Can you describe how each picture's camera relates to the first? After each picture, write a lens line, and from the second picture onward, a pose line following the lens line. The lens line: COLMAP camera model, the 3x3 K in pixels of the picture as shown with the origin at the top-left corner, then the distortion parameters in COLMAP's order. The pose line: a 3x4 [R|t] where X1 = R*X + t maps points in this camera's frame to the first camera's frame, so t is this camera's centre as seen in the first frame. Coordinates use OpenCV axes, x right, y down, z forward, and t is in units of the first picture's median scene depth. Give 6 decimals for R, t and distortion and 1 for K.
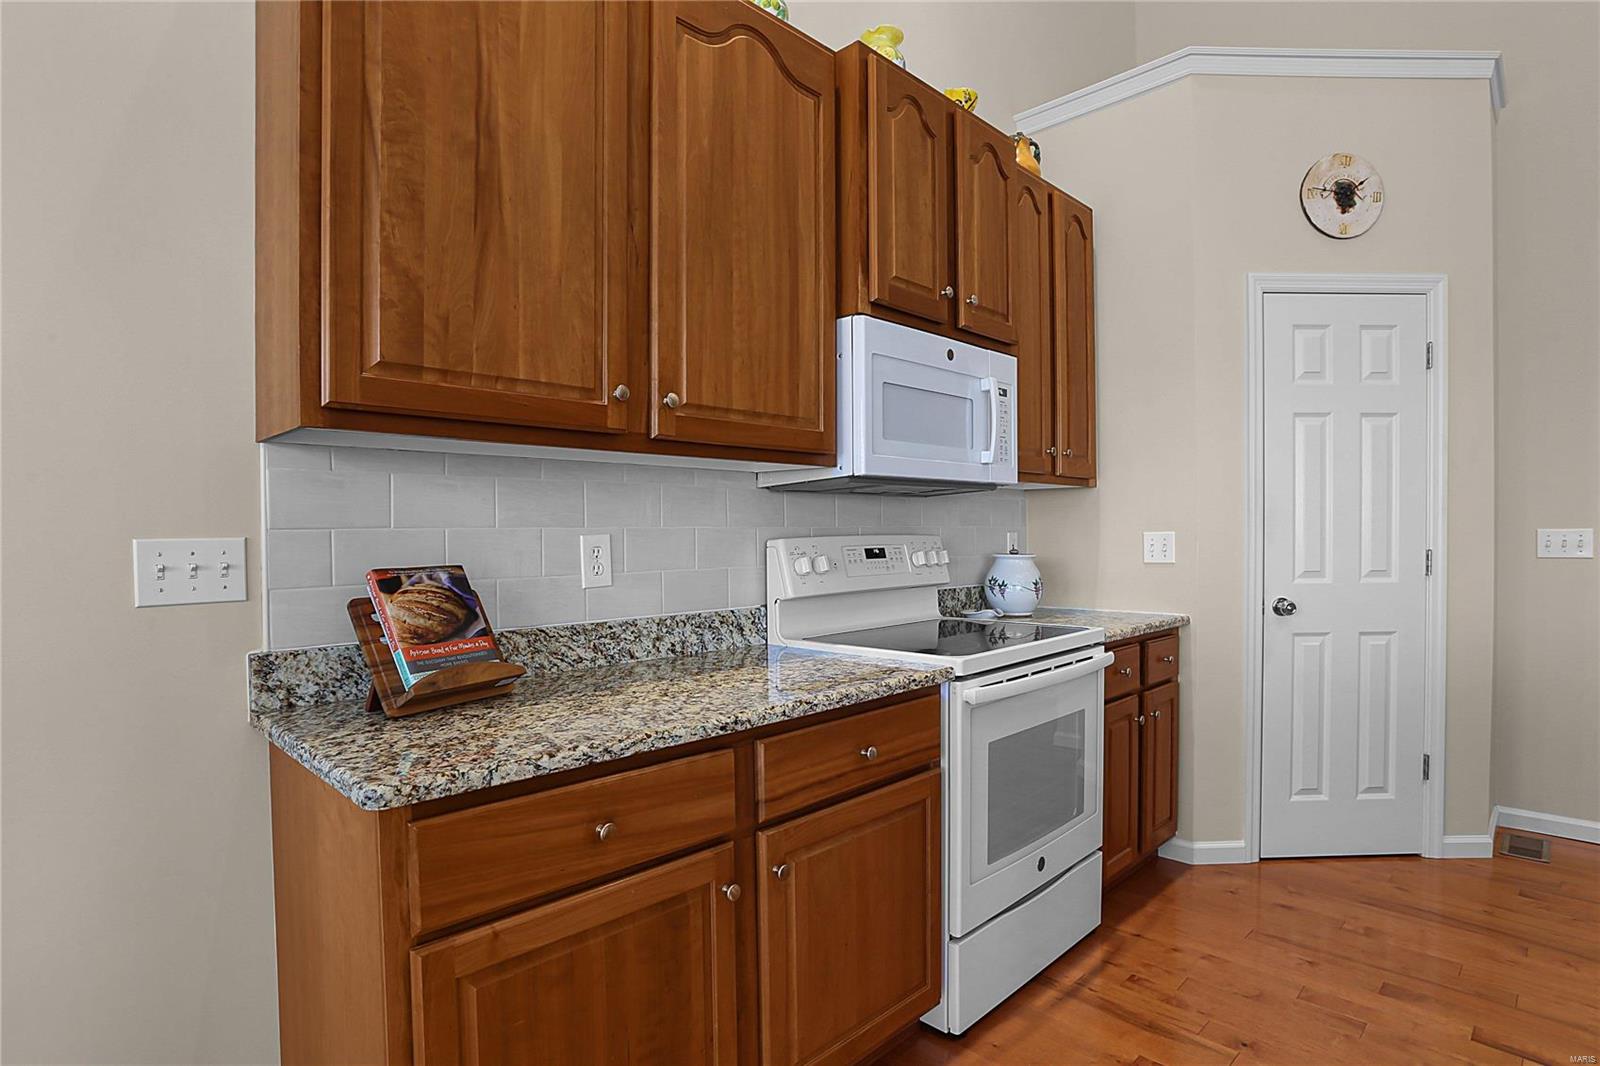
lens RADIAL K [[823.1, 0, 795.0], [0, 823.1, 551.5], [0, 0, 1]] dist [-0.077383, 0.033730]
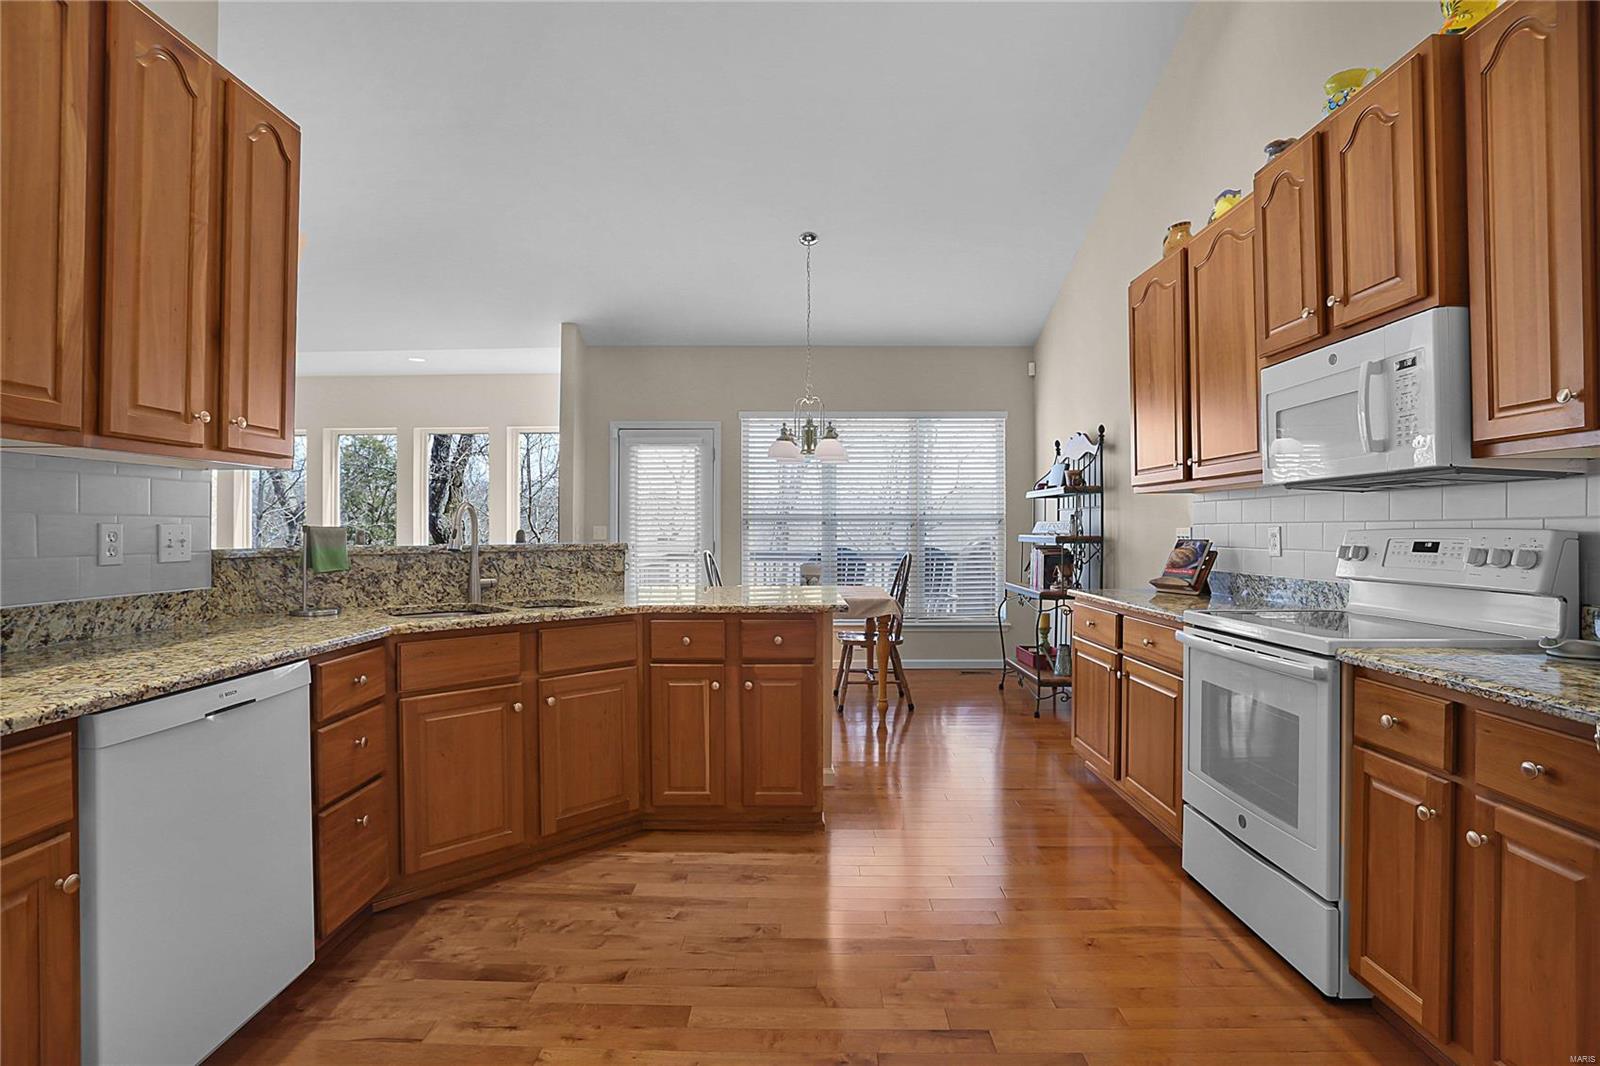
lens RADIAL K [[793.5, 0, 790.3], [0, 793.5, 530.2], [0, 0, 1]] dist [-0.076995, 0.032999]
pose [[-0.717612, 0.011002, -0.696357, 1.663084], [-0.006426, 0.999728, 0.022417, -0.043493], [0.696414, 0.020562, -0.717346, 1.466644]]
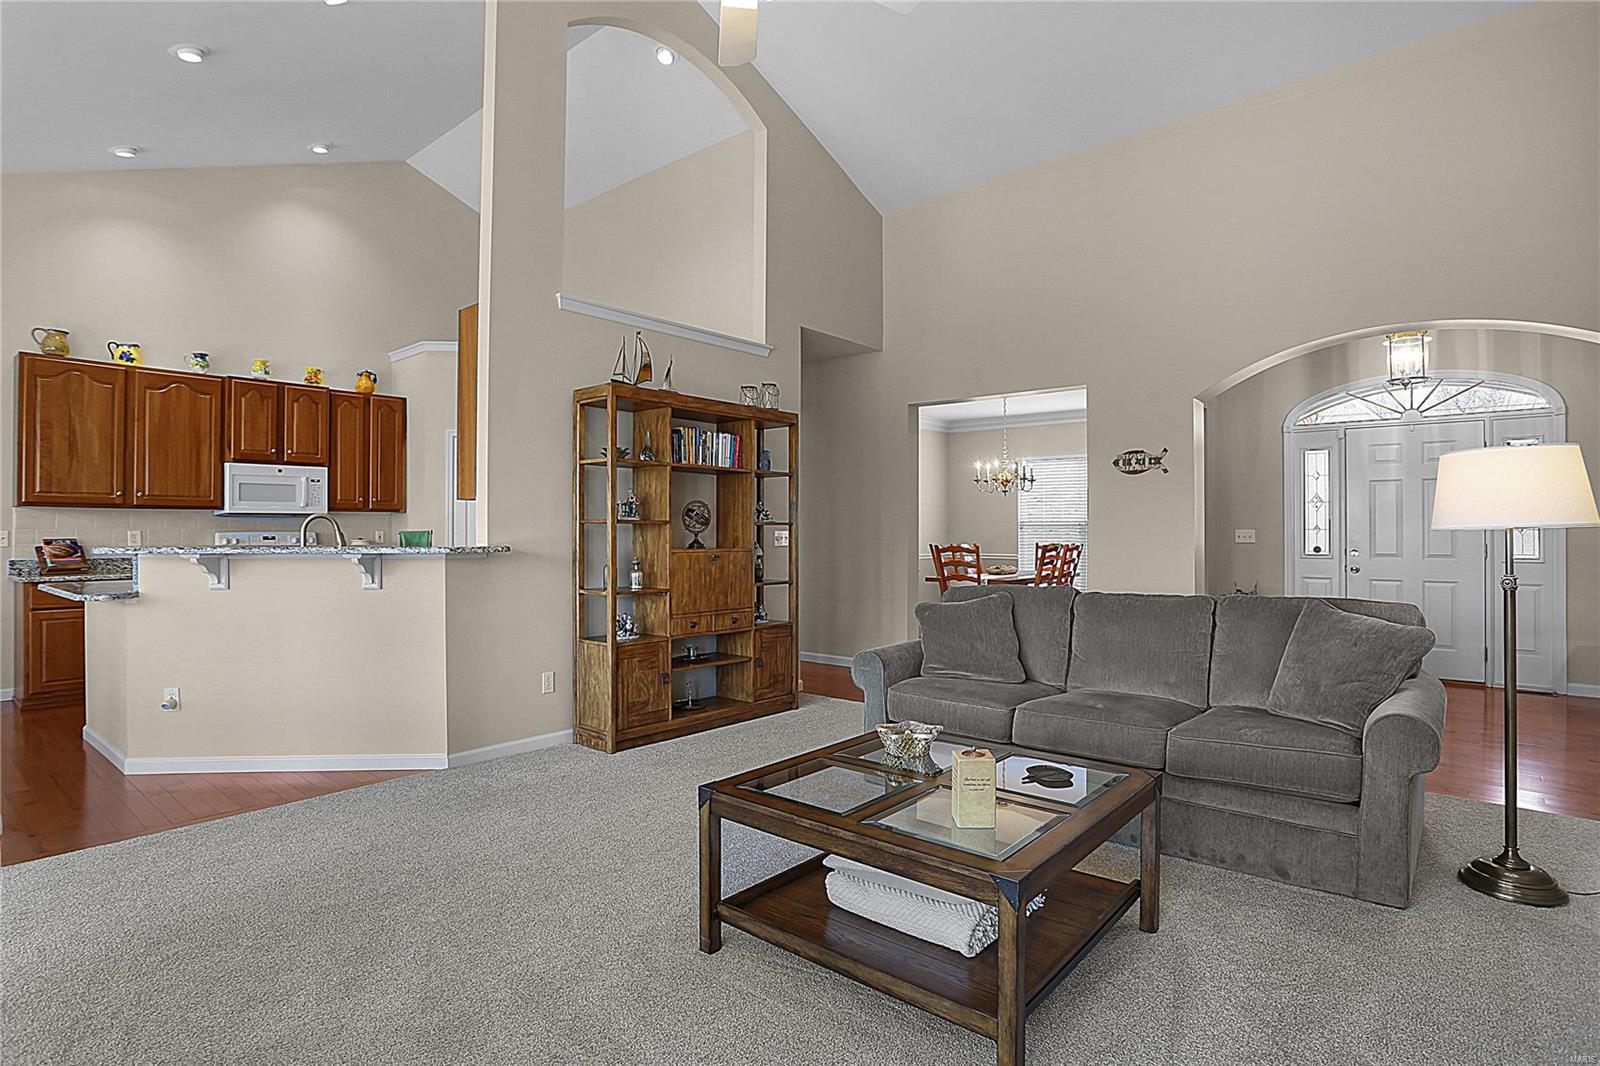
lens RADIAL K [[793.5, 0, 790.3], [0, 793.5, 530.2], [0, 0, 1]] dist [-0.076995, 0.032999]
pose [[0.996100, 0.005799, 0.088040, 2.136184], [-0.003826, 0.999738, -0.022559, 0.036375], [-0.088148, 0.022134, 0.995861, -2.317780]]
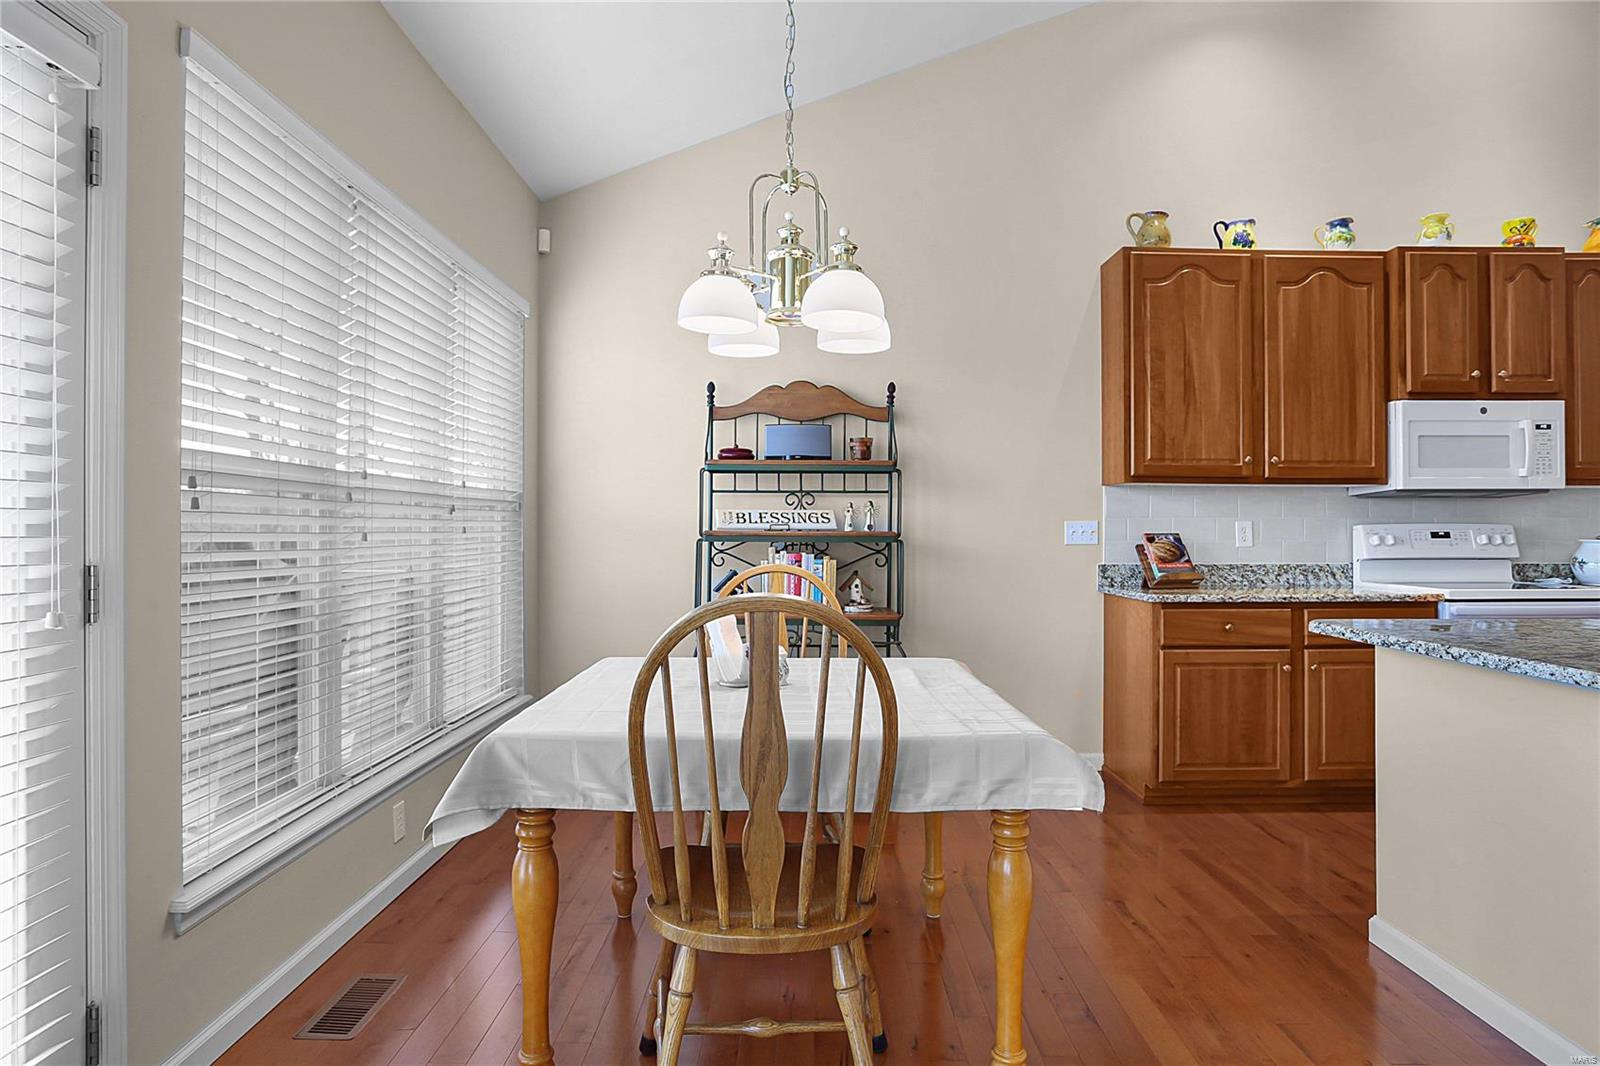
lens RADIAL K [[899.5, 0, 821.1], [0, 899.5, 516.9], [0, 0, 1]] dist [-0.022095, 0.000672]
pose [[0.720789, -0.000771, -0.693154, 0.553735], [-0.022908, 0.999427, -0.024934, 0.048396], [0.692775, 0.033851, 0.720358, -1.368141]]
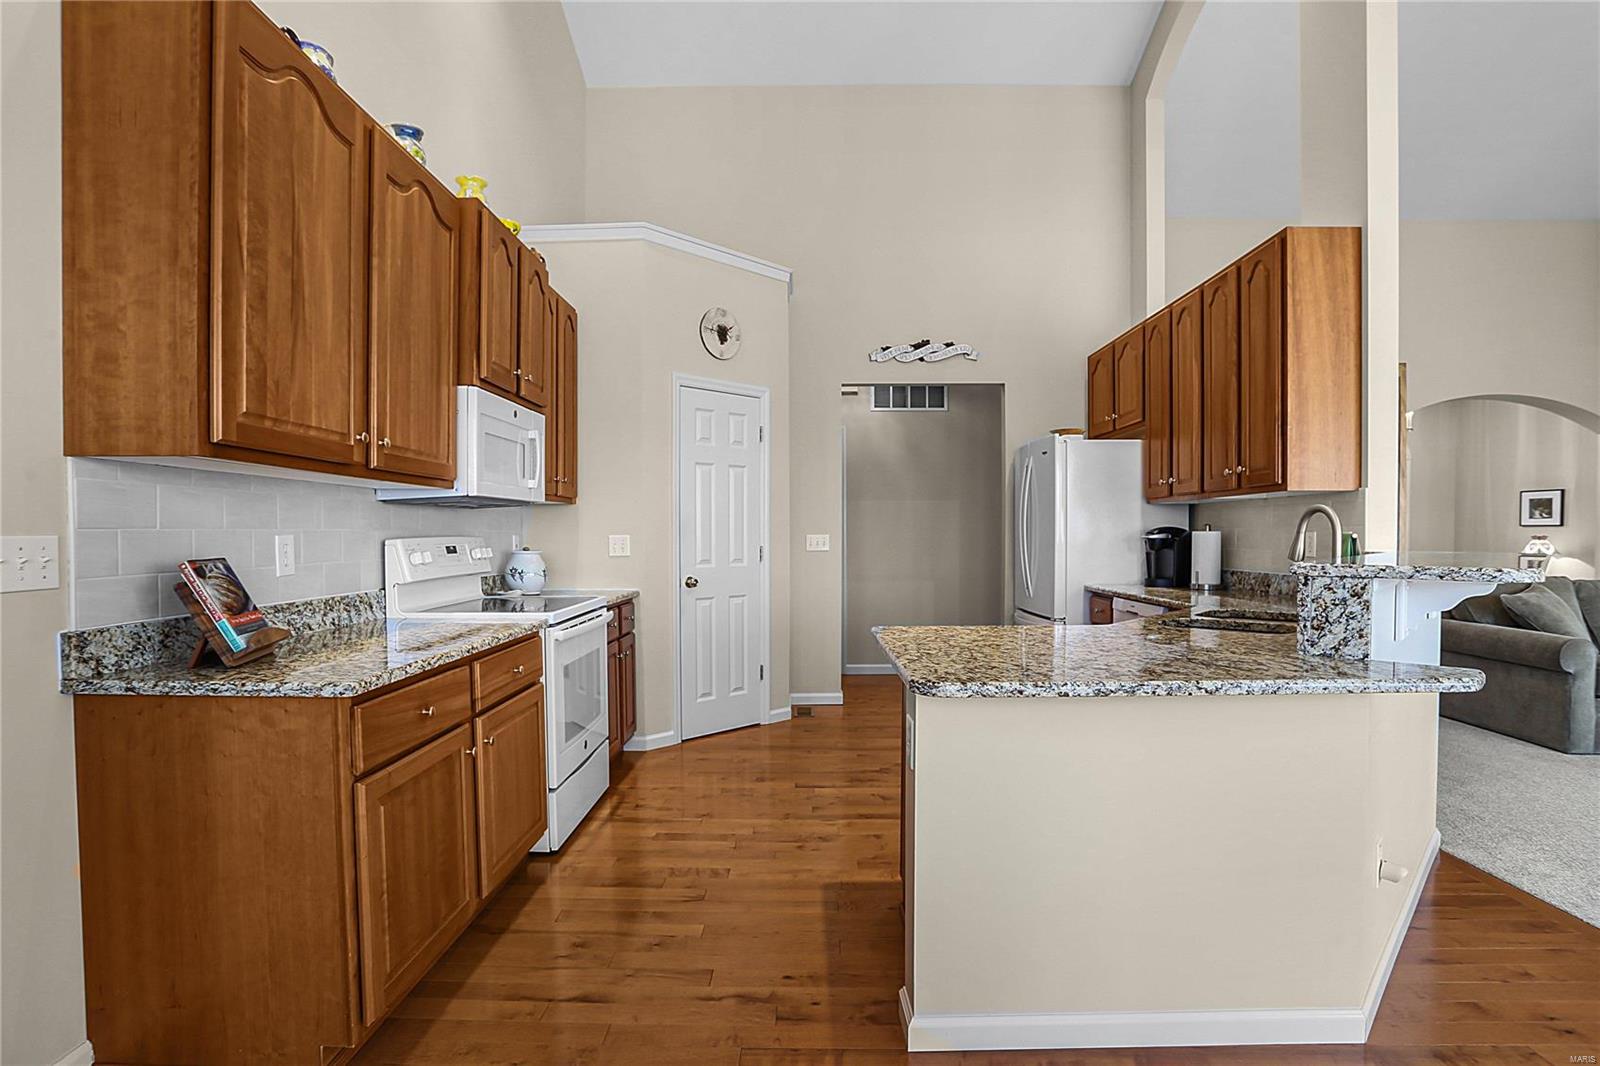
lens RADIAL K [[781.7, 0, 808.2], [0, 781.7, 550.9], [0, 0, 1]] dist [-0.079876, 0.029935]
pose [[0.709836, -0.006857, 0.704334, -0.498598], [0.008977, 0.999959, 0.000687, 0.011282], [-0.704310, 0.005835, 0.709869, -0.426075]]
